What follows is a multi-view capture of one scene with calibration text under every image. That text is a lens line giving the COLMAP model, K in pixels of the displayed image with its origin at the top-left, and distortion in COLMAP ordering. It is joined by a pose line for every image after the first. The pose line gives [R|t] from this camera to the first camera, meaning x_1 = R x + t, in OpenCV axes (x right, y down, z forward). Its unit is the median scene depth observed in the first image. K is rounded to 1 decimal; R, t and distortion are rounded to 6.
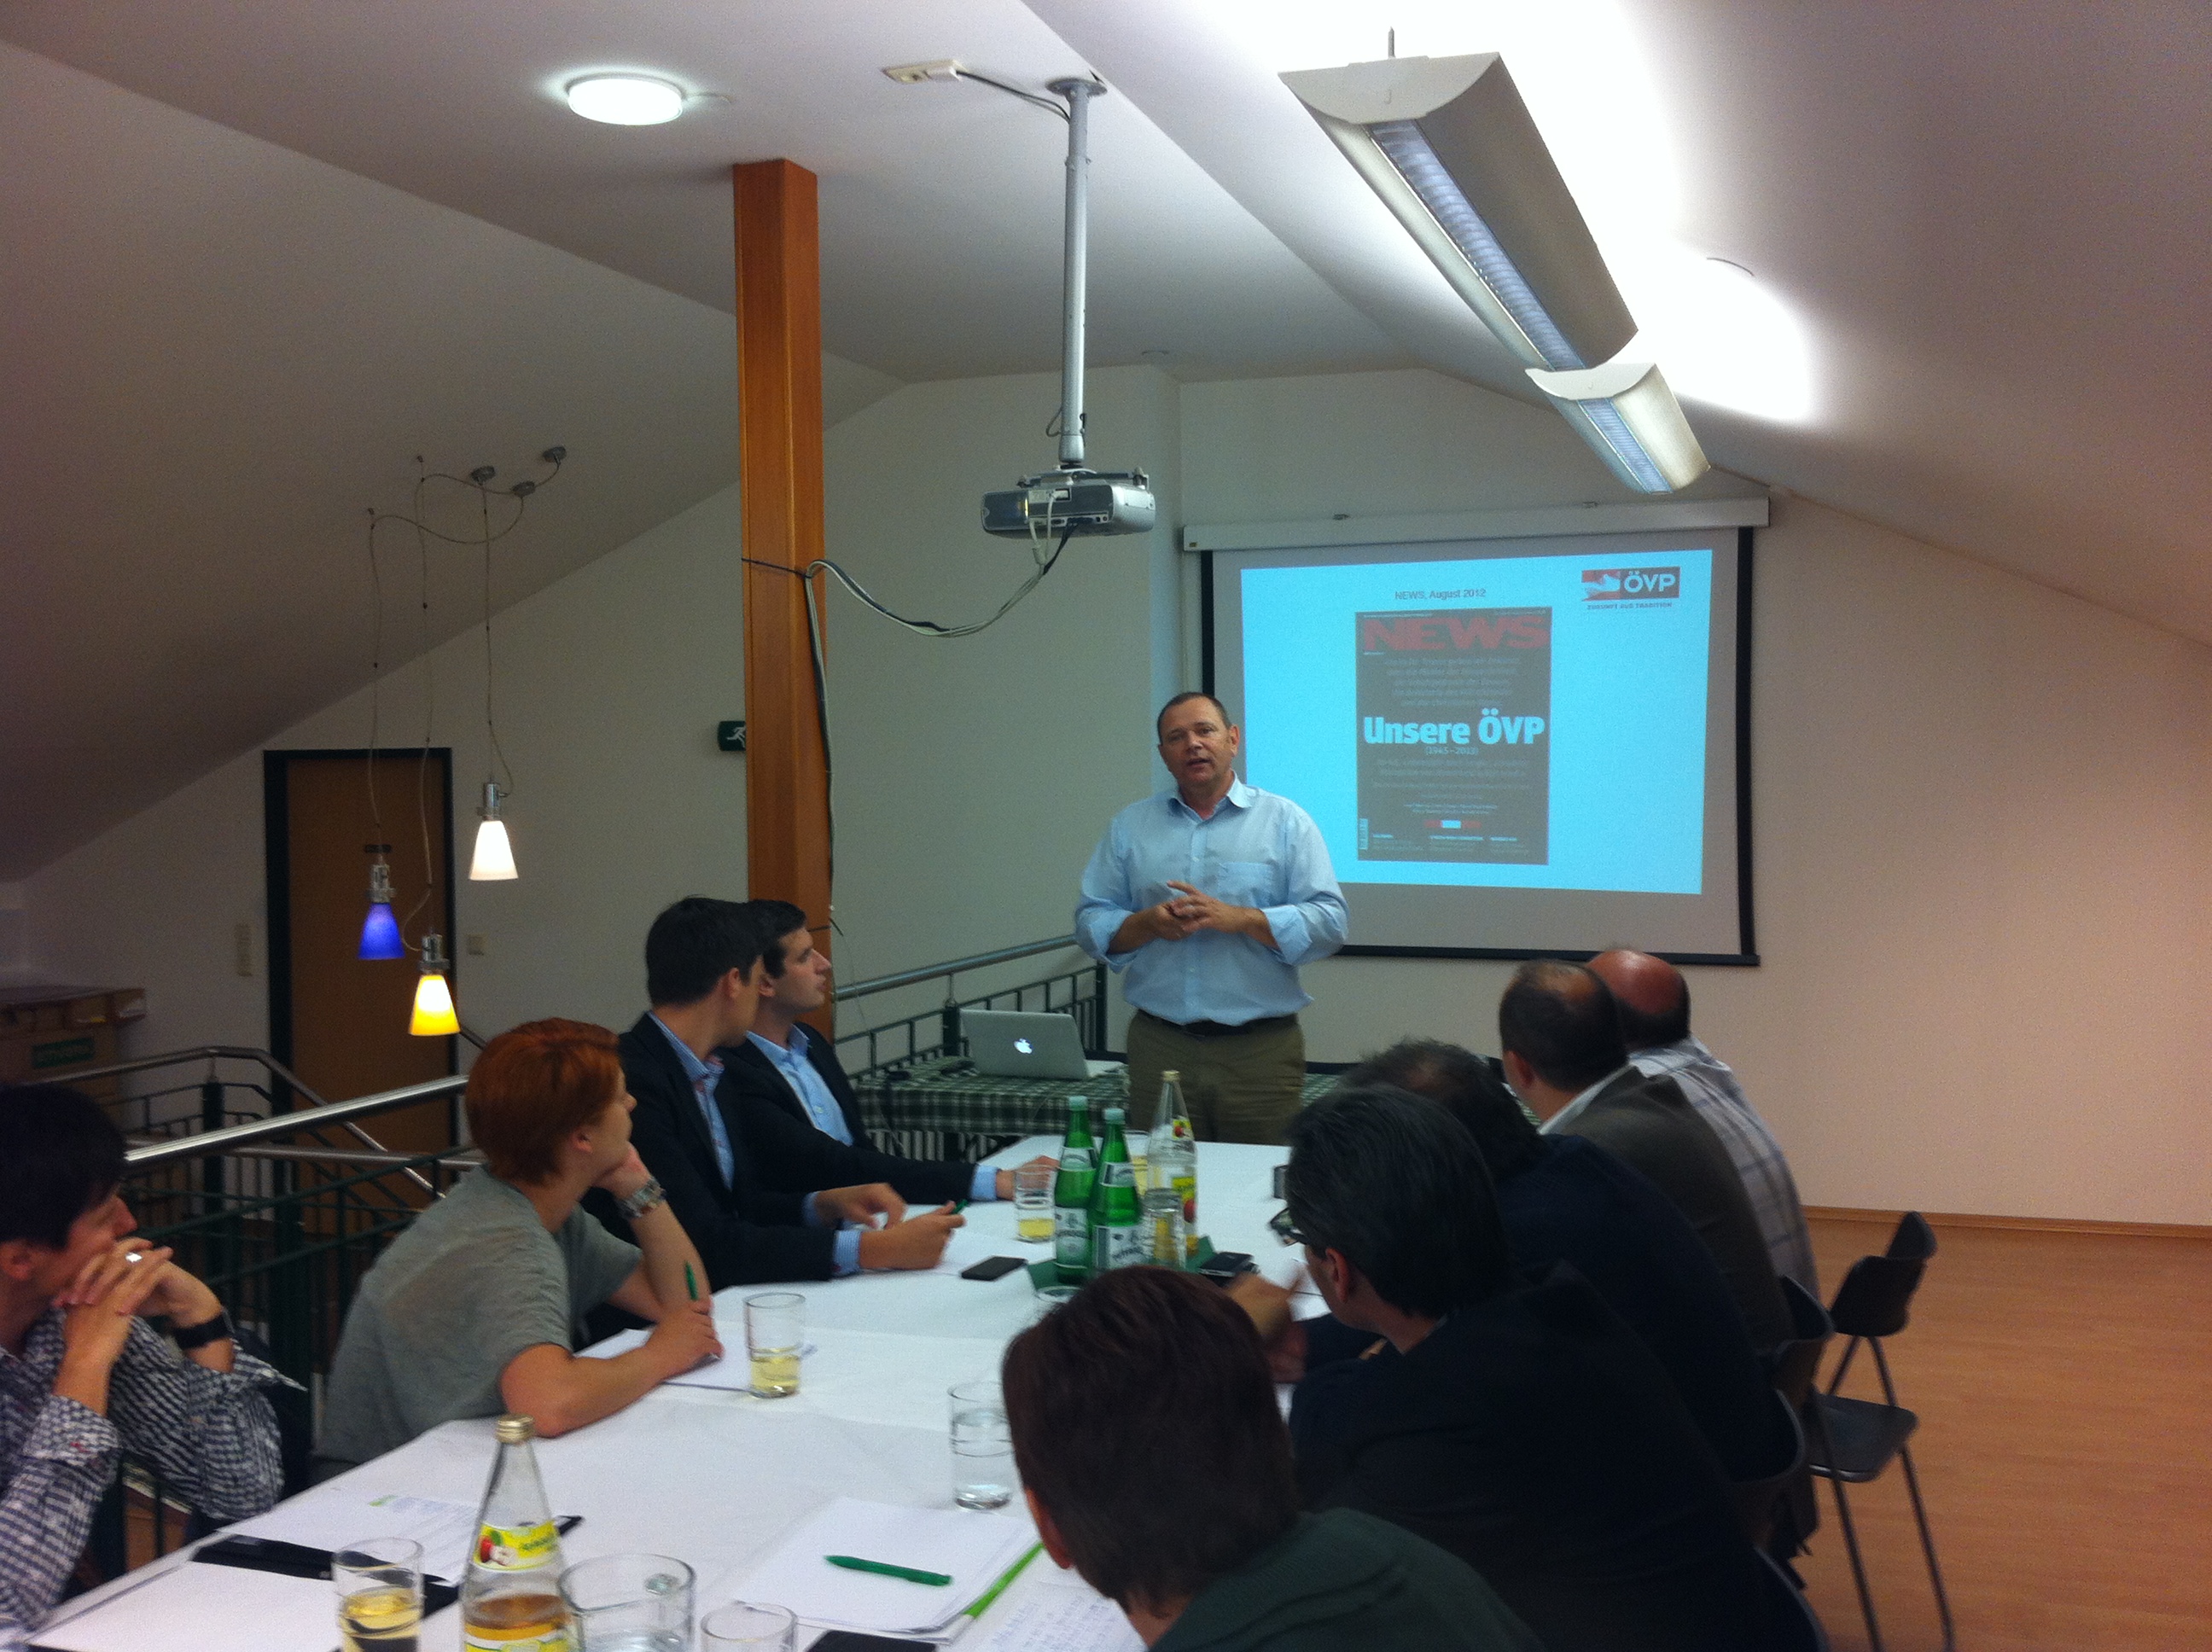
lens RADIAL K [[2117.3, 0, 1106.3], [0, 2117.3, 812.9], [0, 0, 1]] dist [0.096625, -0.347307]
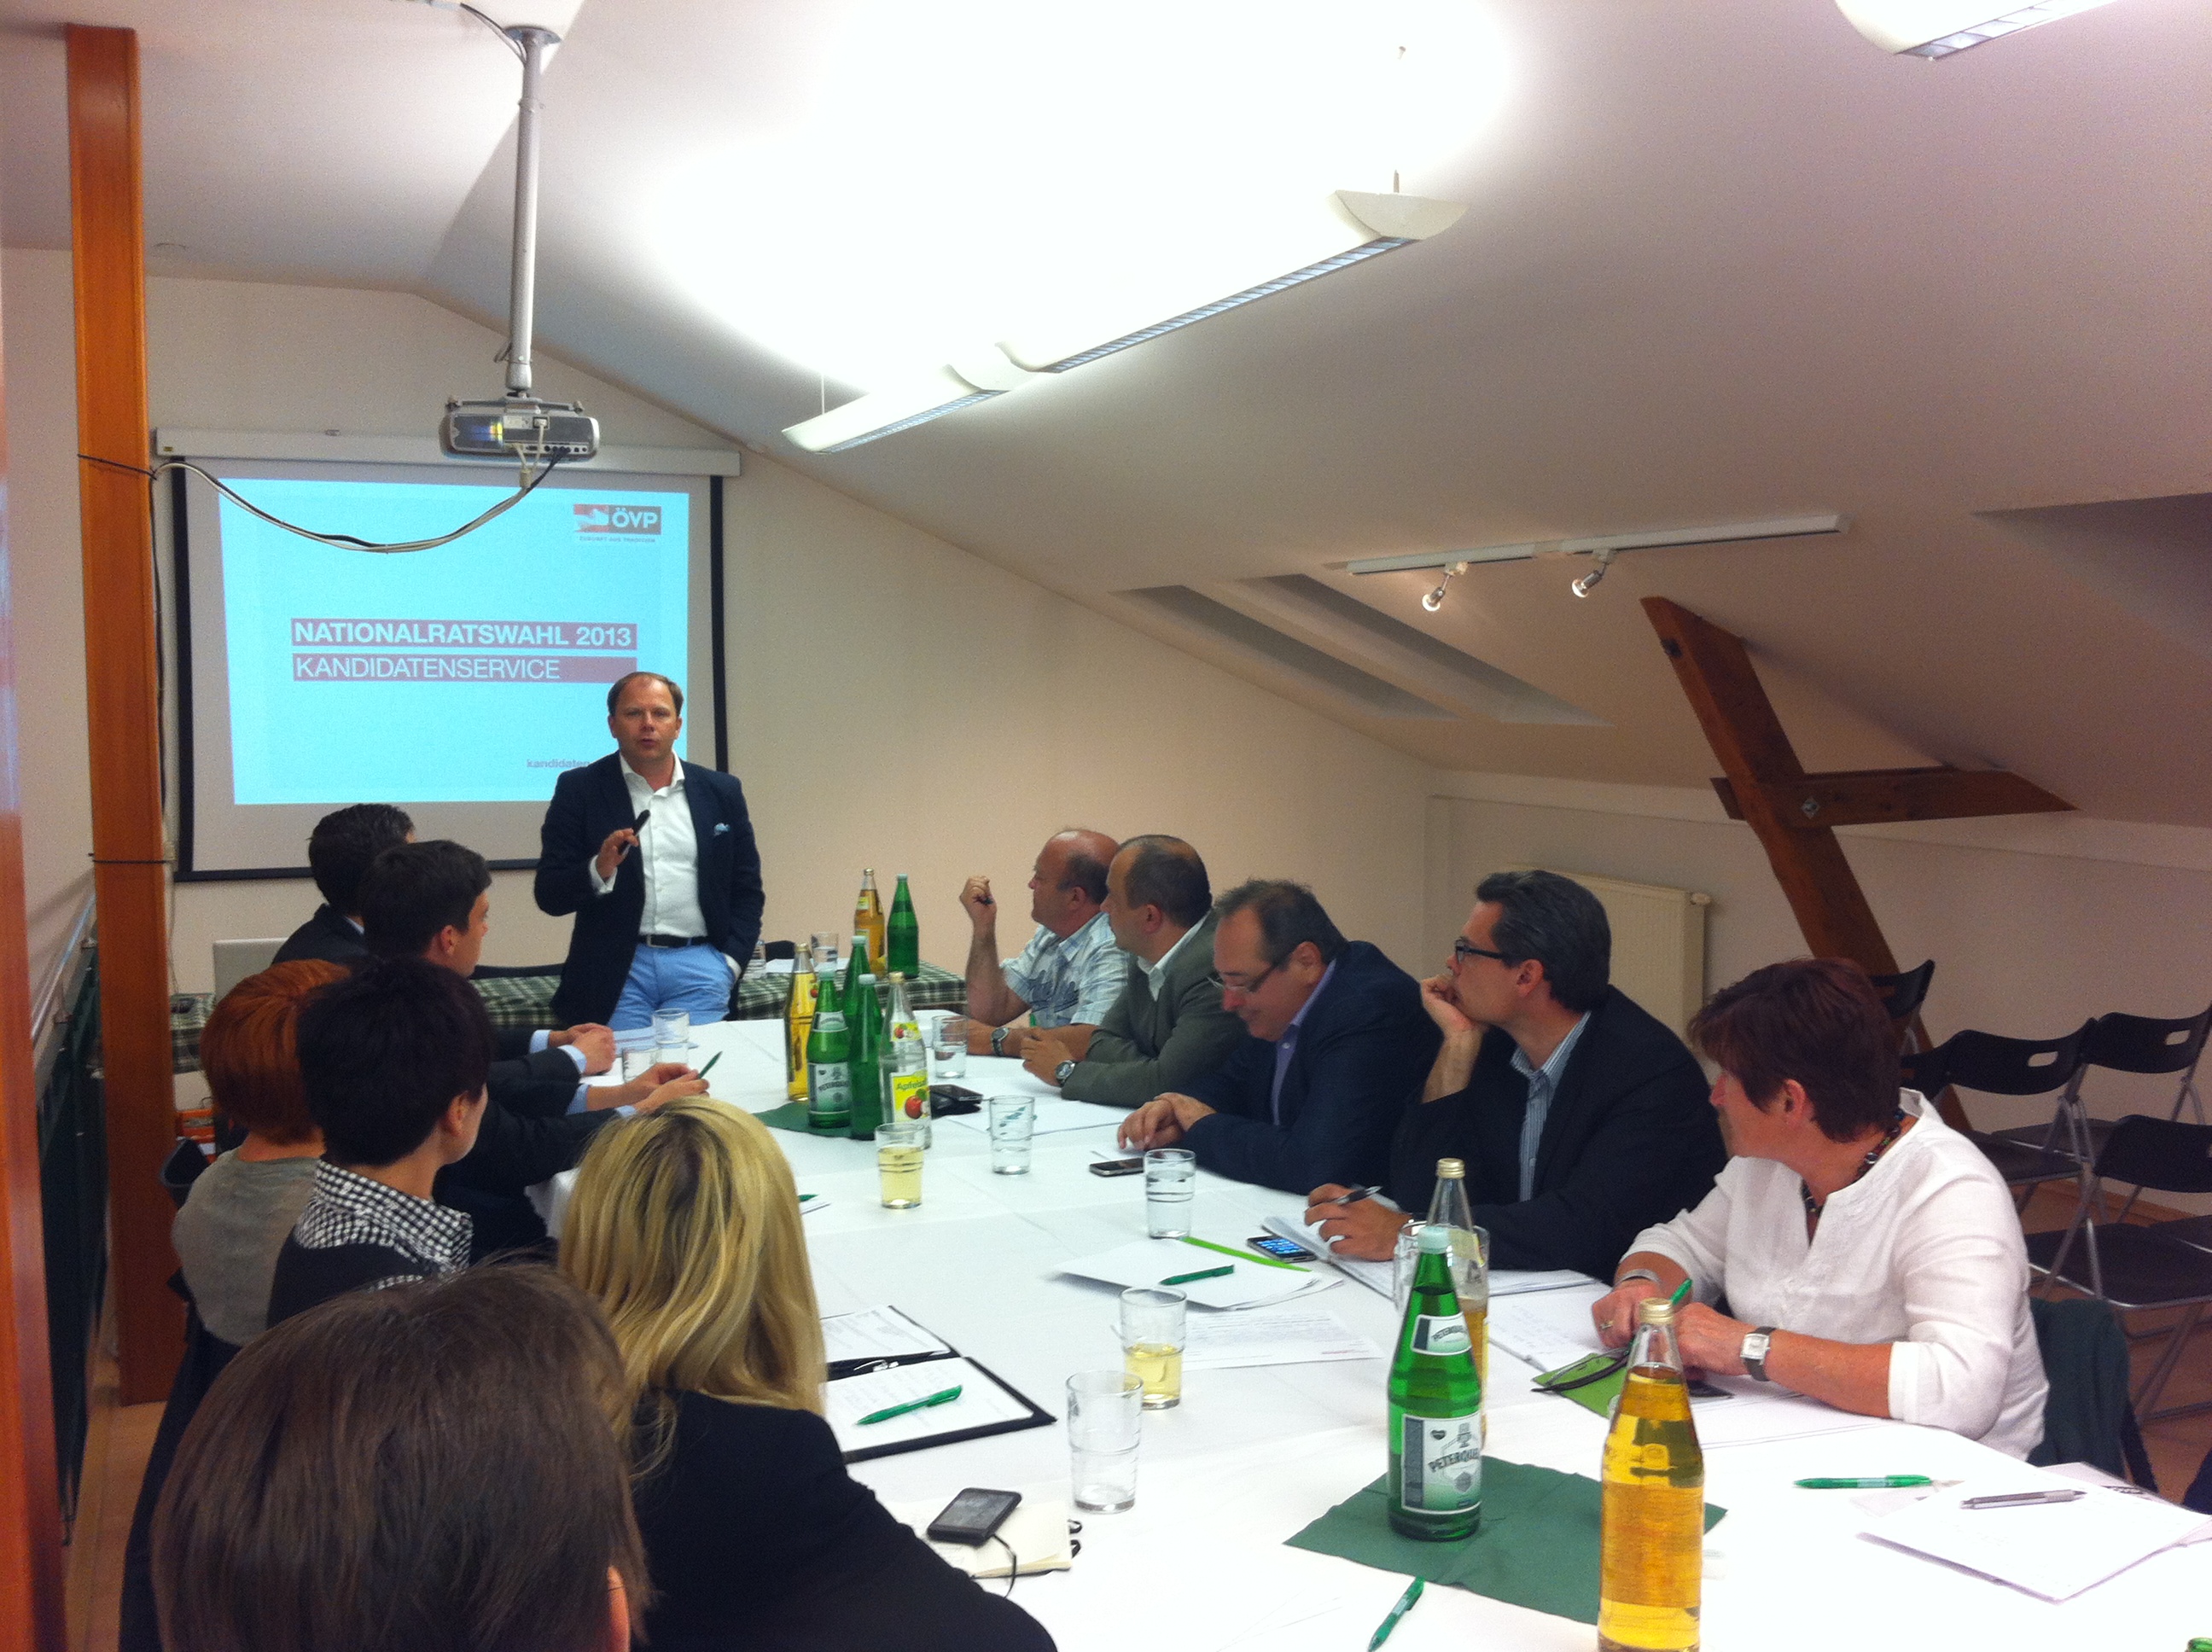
lens RADIAL K [[2139.1, 0, 1095.9], [0, 2139.1, 798.6], [0, 0, 1]] dist [0.103772, -0.396743]
pose [[0.742158, -0.029840, 0.669560, -0.320126], [0.010246, 0.999397, 0.033182, 0.001581], [-0.670146, -0.017766, 0.742016, 0.015120]]
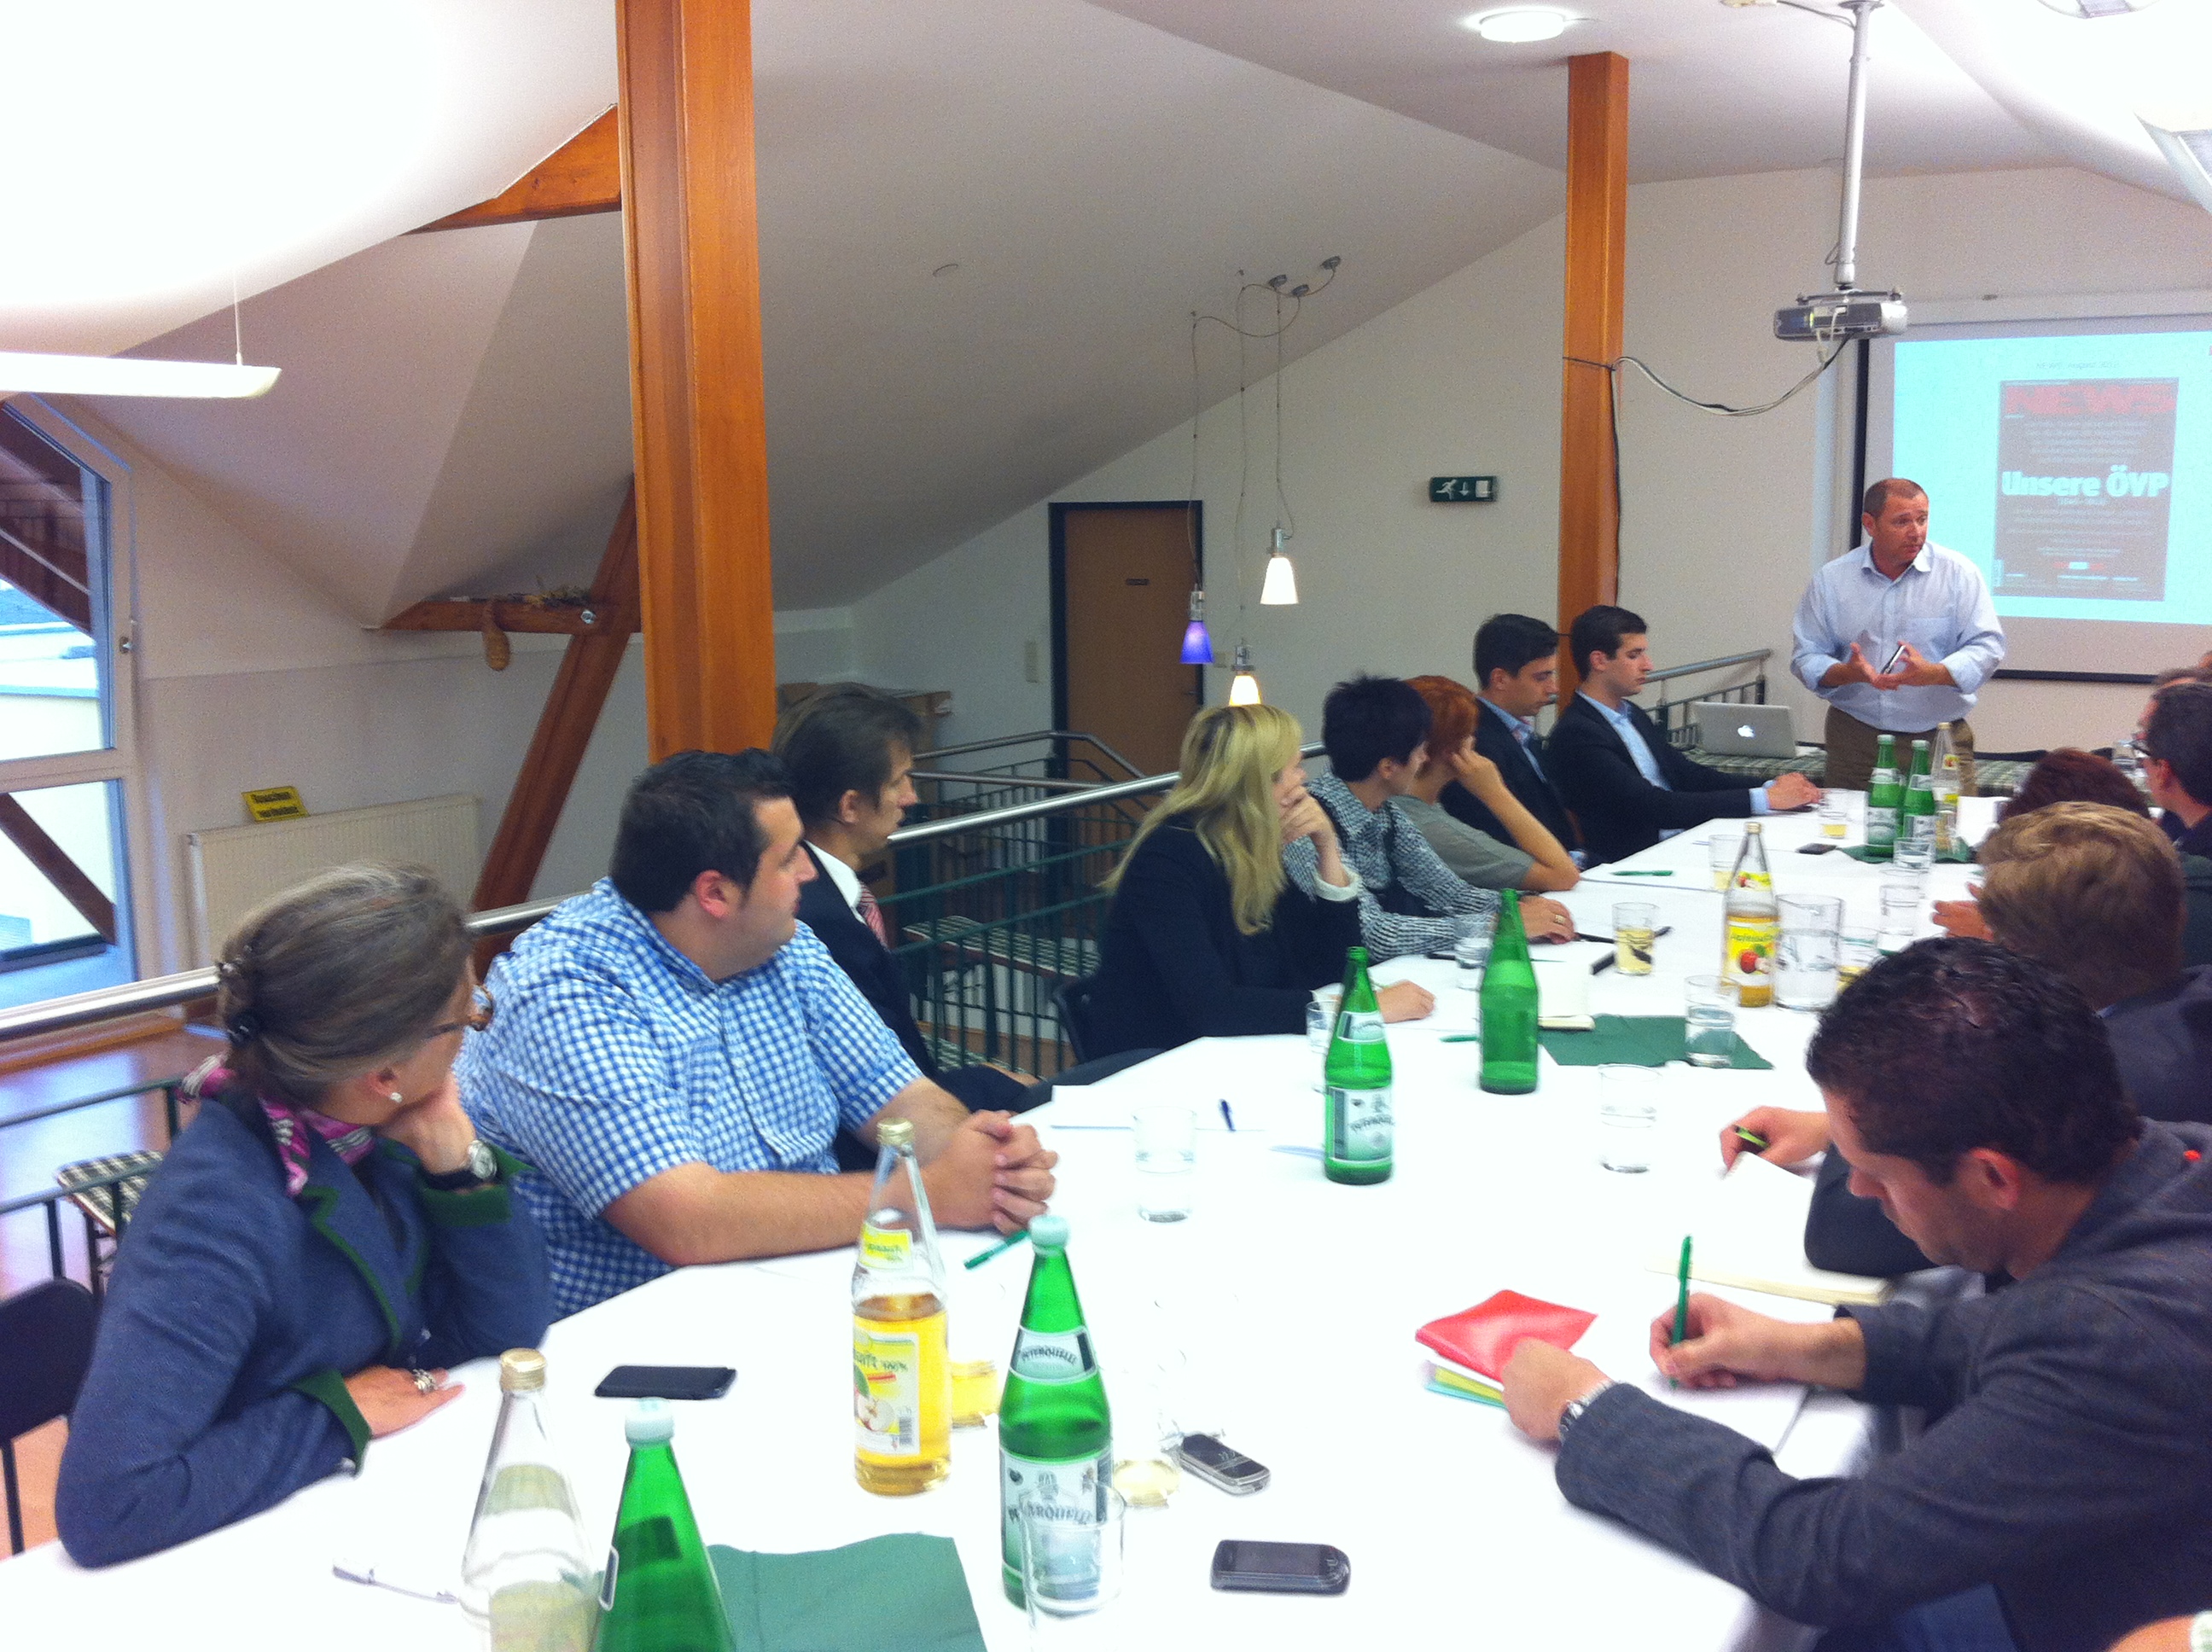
lens RADIAL K [[2117.3, 0, 1106.3], [0, 2117.3, 812.9], [0, 0, 1]] dist [0.096625, -0.347307]
pose [[0.975407, 0.031581, -0.218137, -0.102913], [-0.006002, 0.993121, 0.116943, 0.007257], [0.220330, -0.112757, 0.968886, -0.272752]]
